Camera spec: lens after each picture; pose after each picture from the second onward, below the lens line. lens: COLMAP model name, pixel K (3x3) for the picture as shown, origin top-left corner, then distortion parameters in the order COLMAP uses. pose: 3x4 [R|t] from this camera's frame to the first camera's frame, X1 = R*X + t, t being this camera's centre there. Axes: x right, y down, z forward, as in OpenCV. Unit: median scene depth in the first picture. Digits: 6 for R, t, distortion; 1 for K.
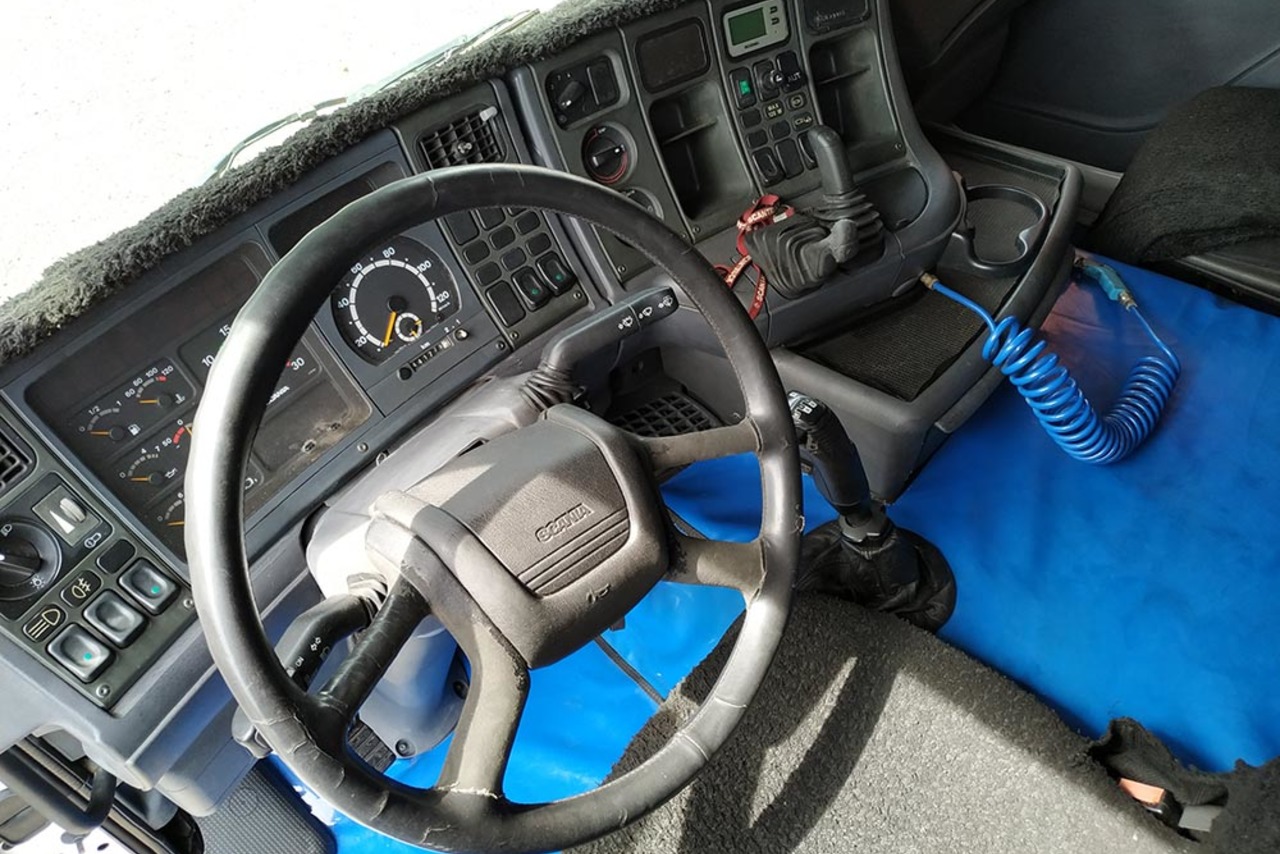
lens RADIAL K [[907.7, 0, 641.9], [0, 907.7, 426.6], [0, 0, 1]] dist [0.004135, -0.010962]
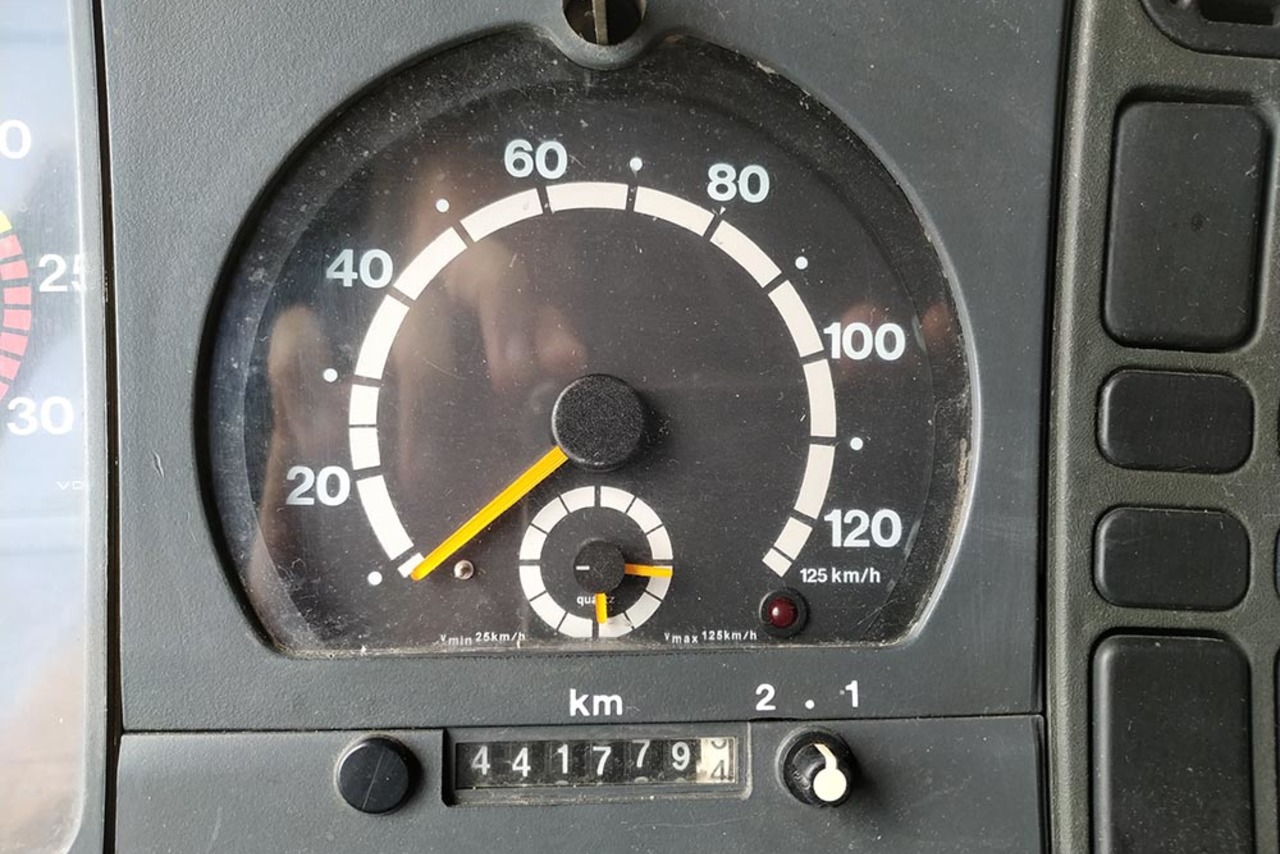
lens RADIAL K [[907.7, 0, 641.0], [0, 907.7, 430.4], [0, 0, 1]] dist [0.004135, -0.010962]
pose [[0.693530, 0.450852, -0.561914, -0.160256], [-0.578243, 0.813589, -0.060900, -0.124778], [0.429710, 0.367159, 0.824951, 0.841269]]
